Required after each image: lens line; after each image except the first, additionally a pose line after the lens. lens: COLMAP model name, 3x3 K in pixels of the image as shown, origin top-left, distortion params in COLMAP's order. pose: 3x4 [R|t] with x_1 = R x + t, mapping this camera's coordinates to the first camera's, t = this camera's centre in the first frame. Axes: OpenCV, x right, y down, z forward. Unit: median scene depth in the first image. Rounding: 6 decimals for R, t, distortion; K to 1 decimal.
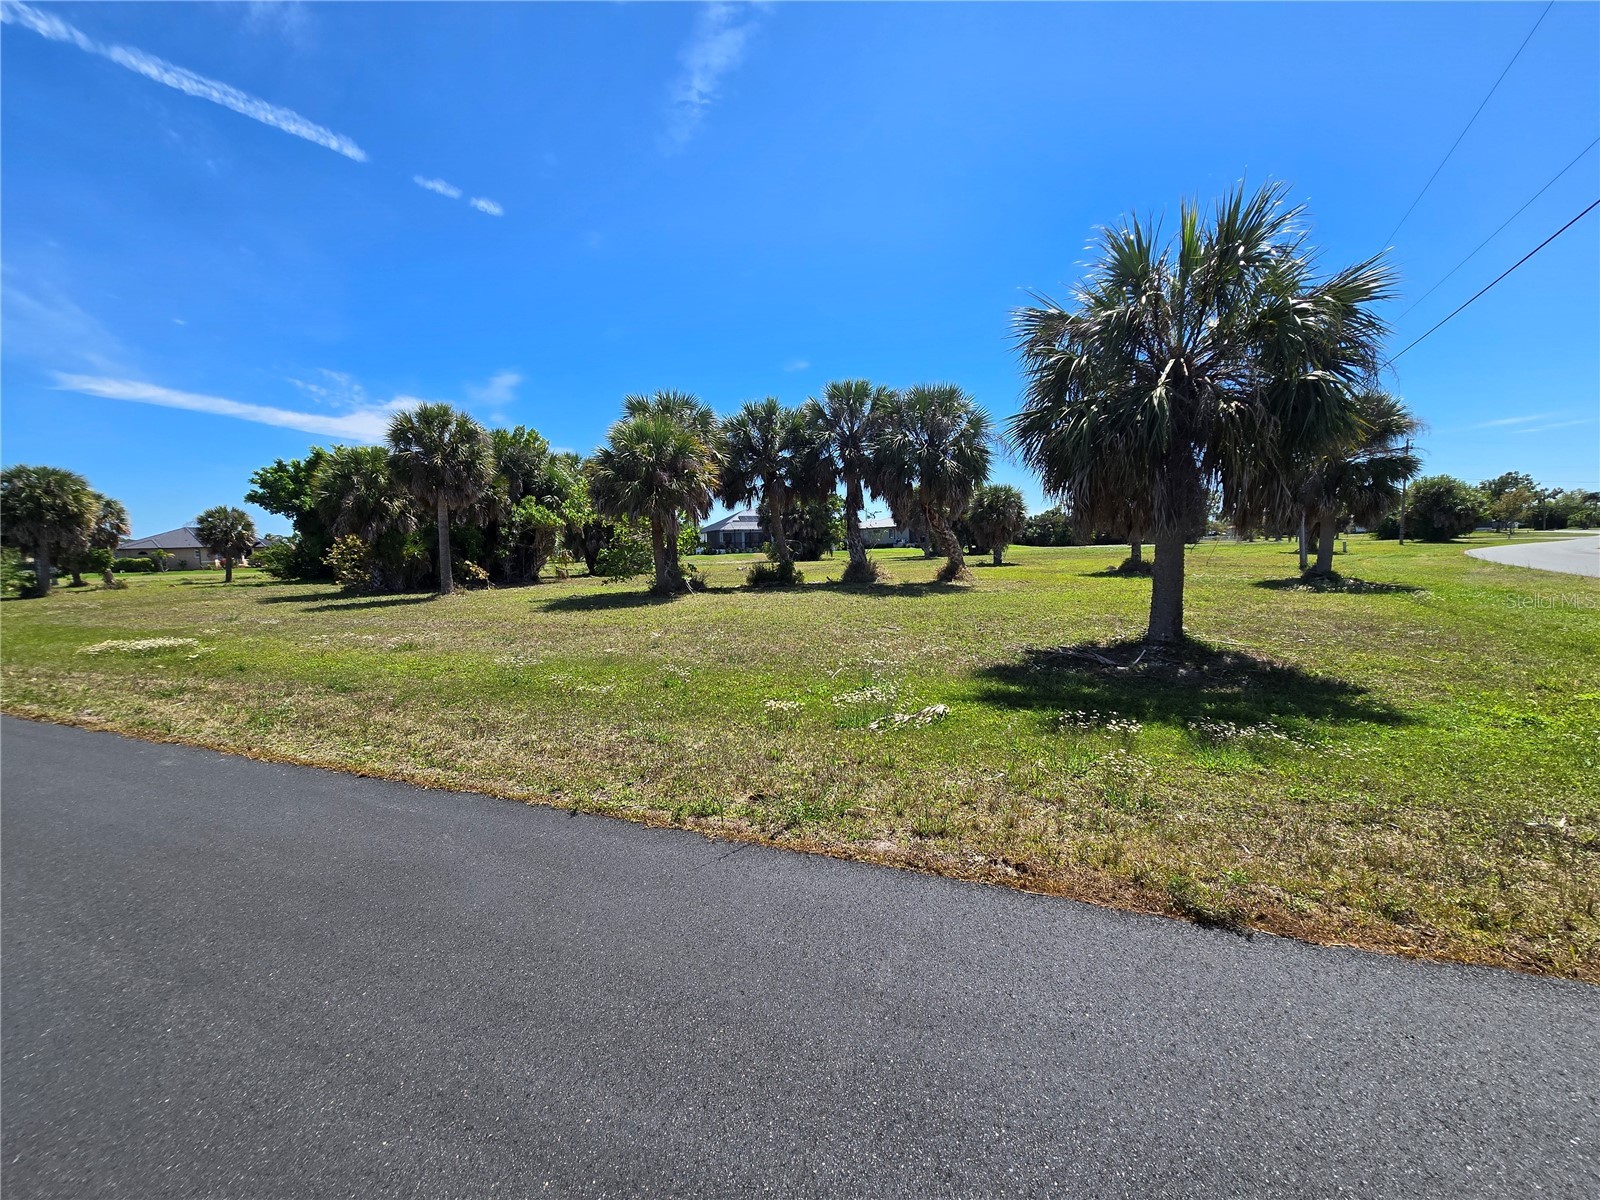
lens RADIAL K [[674.4, 0, 800.0], [0, 674.4, 600.0], [0, 0, 1]] dist [0.002669, -0.001431]
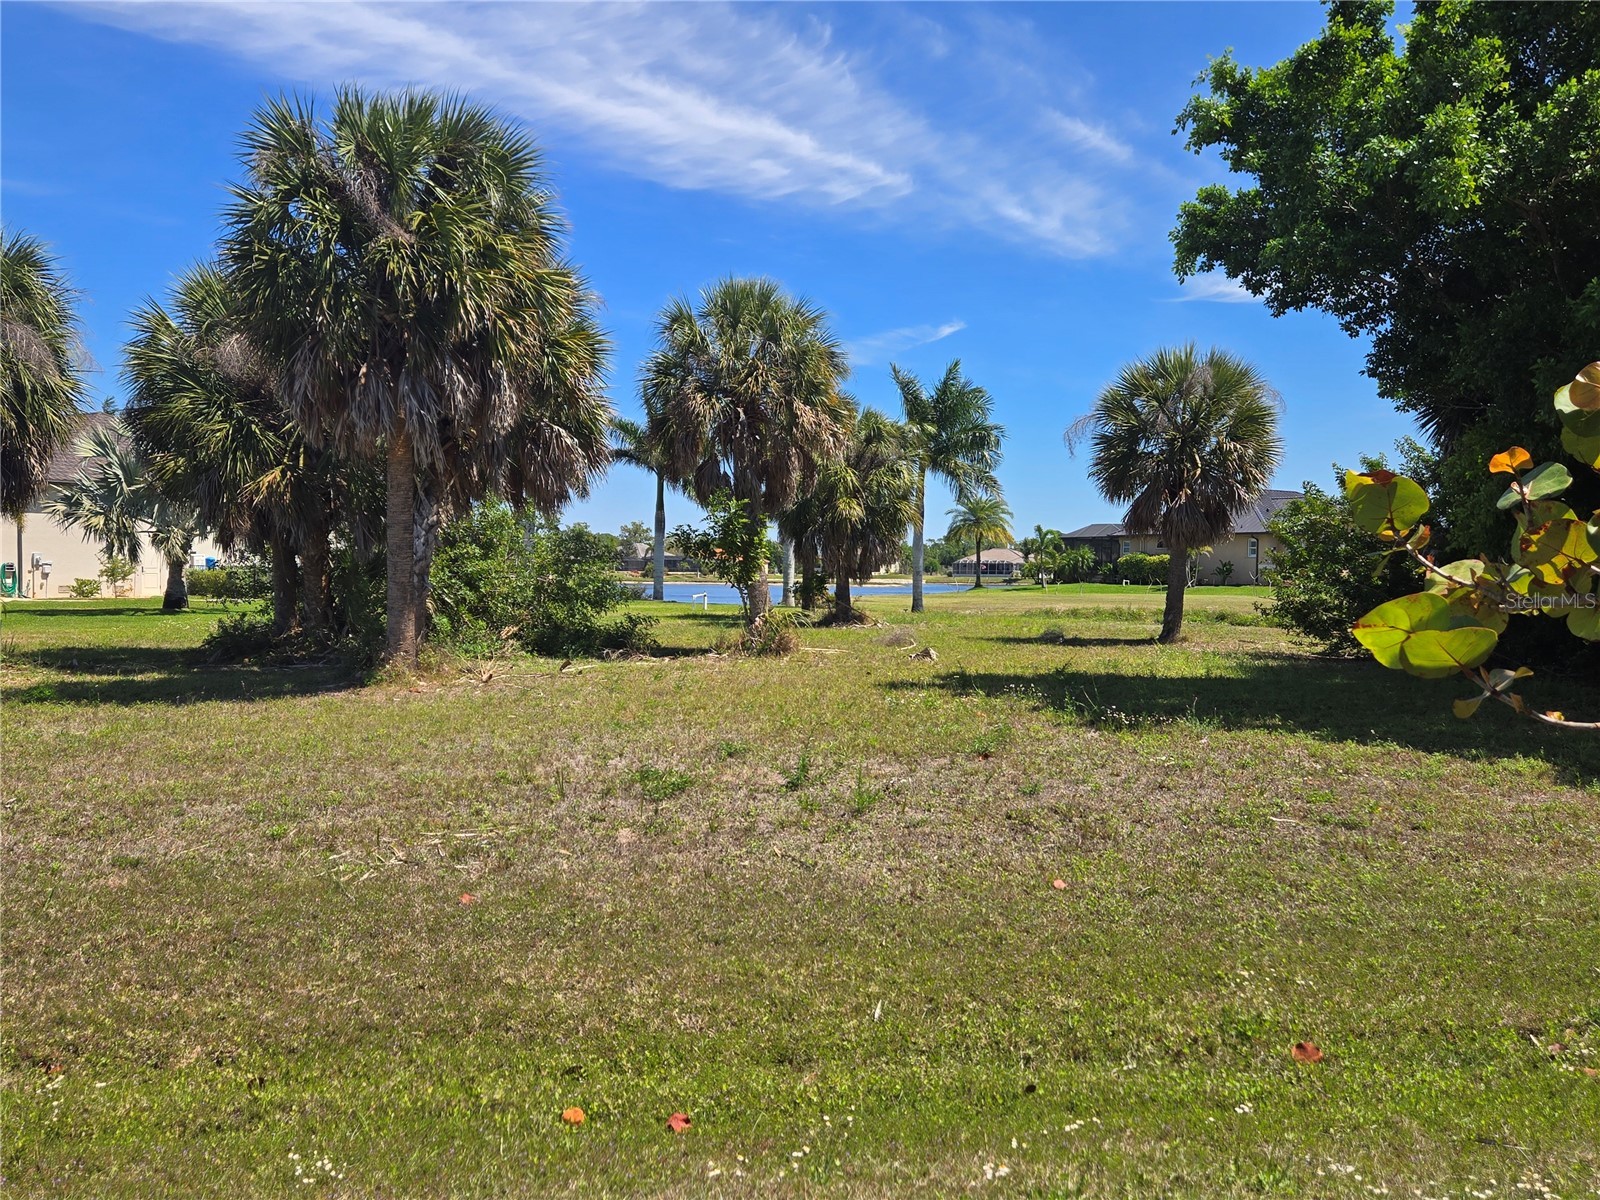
lens RADIAL K [[1400.5, 0, 804.2], [0, 1400.5, 624.2], [0, 0, 1]] dist [0.072585, -0.009031]
pose [[0.465747, 0.068256, -0.882282, -0.628053], [-0.090663, 0.995455, 0.029152, -0.052741], [0.880261, 0.066413, 0.469818, 0.899694]]
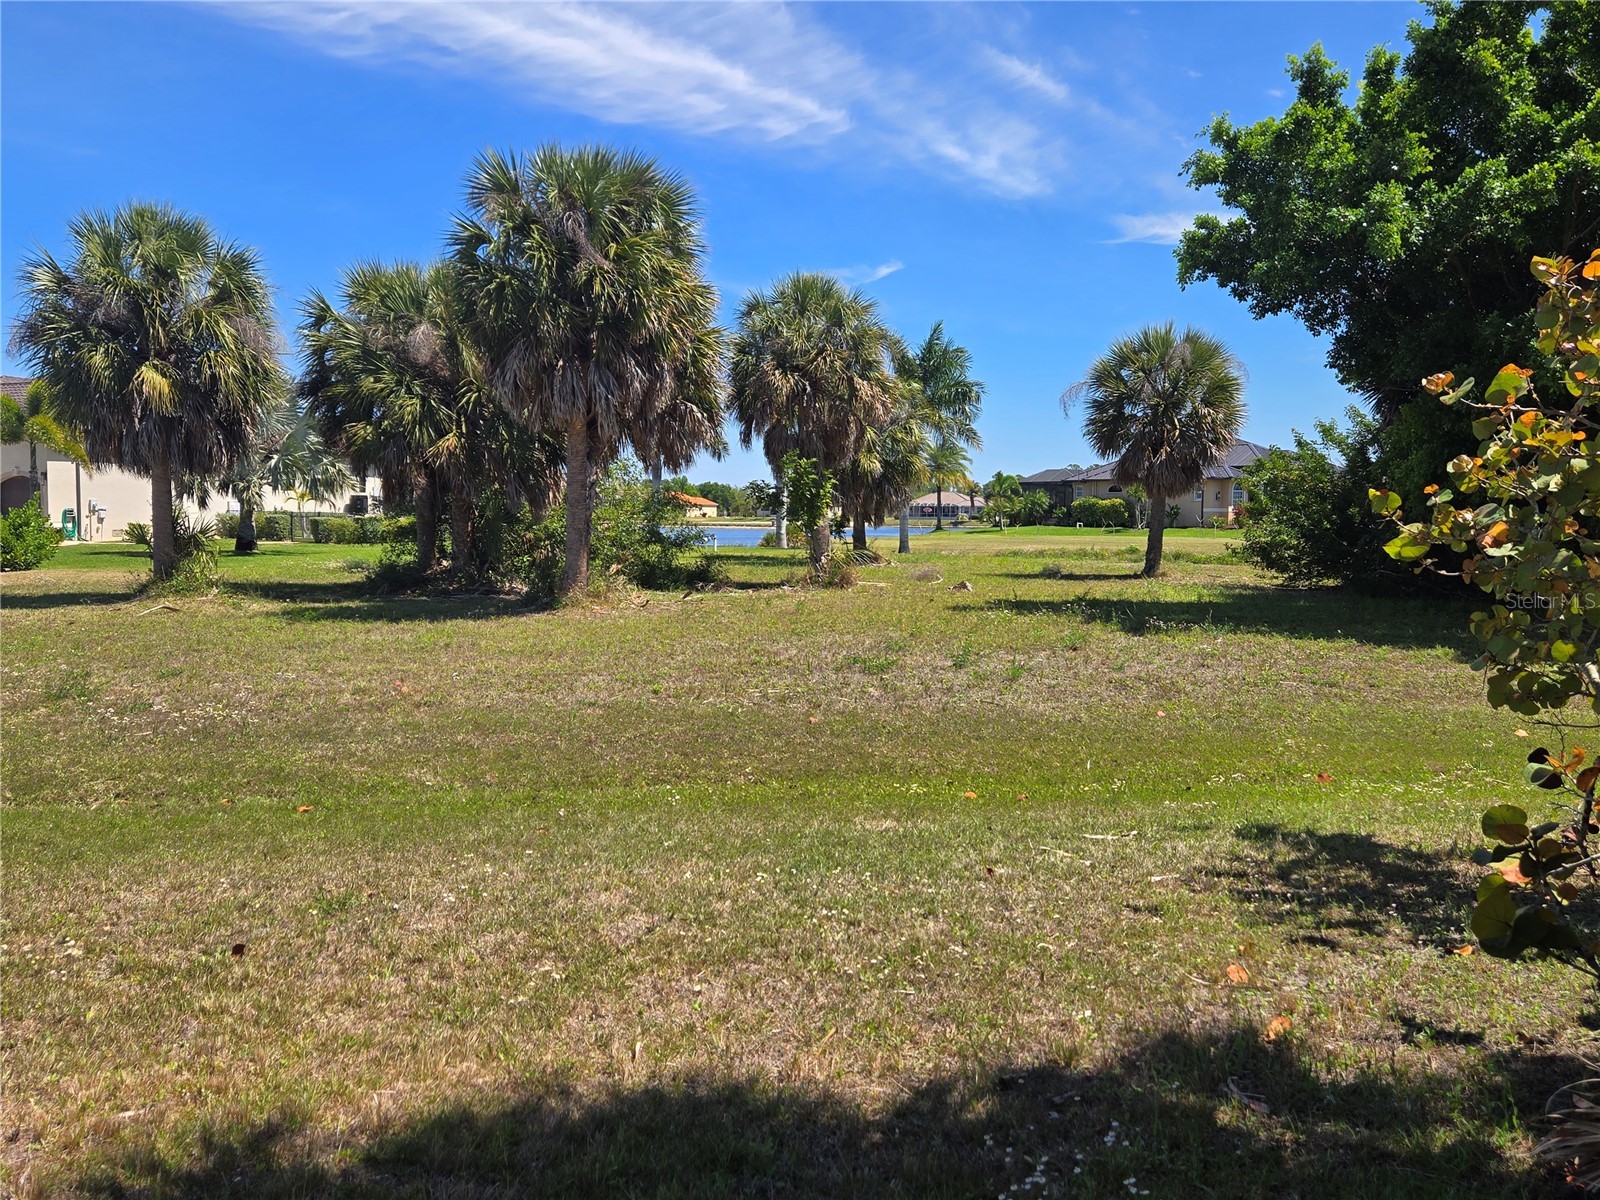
lens RADIAL K [[1414.4, 0, 800.0], [0, 1414.4, 600.0], [0, 0, 1]] dist [0.081982, 0.001276]
pose [[0.504158, 0.086855, -0.859233, -0.537577], [-0.088942, 0.994861, 0.048378, -0.047912], [0.859019, 0.052031, 0.509293, 0.775396]]
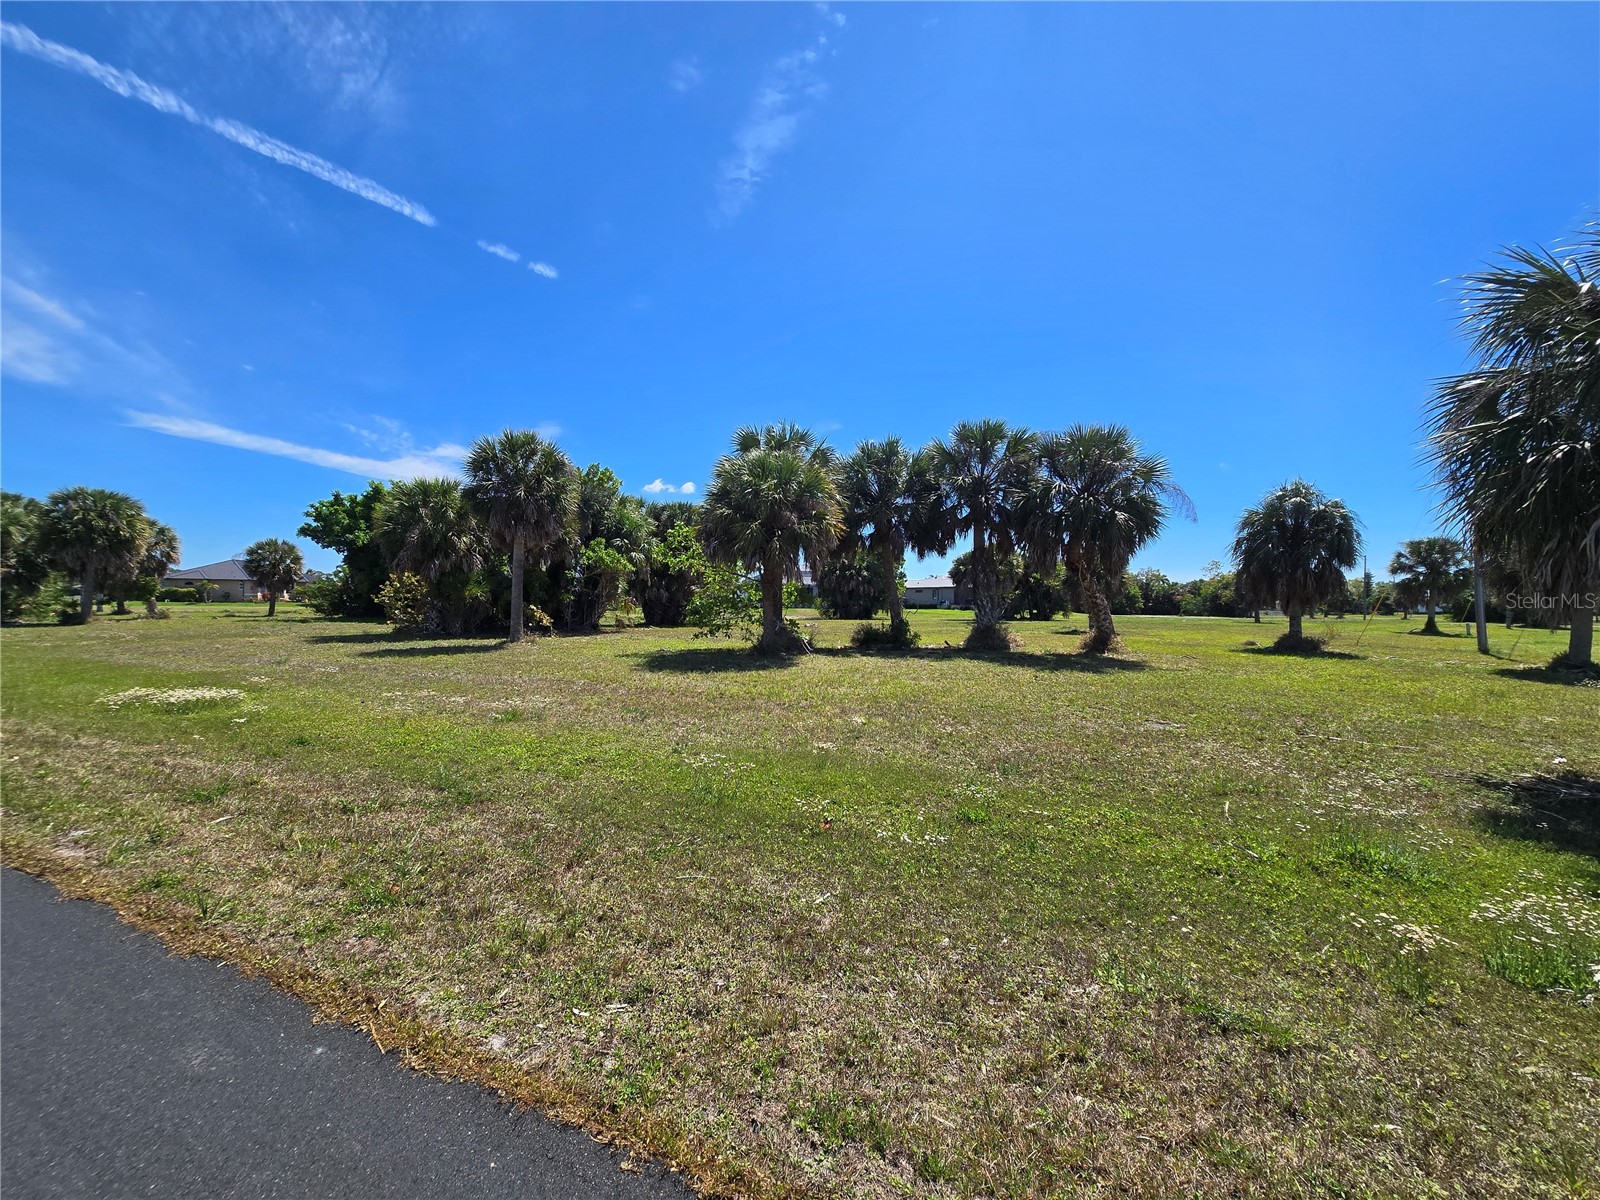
lens RADIAL K [[674.4, 0, 800.0], [0, 674.4, 600.0], [0, 0, 1]] dist [0.002669, -0.001431]
pose [[0.998542, 0.041075, -0.035032, -0.077139], [-0.043840, 0.995650, -0.082212, -0.004423], [0.031503, 0.083628, 0.995999, 0.078457]]
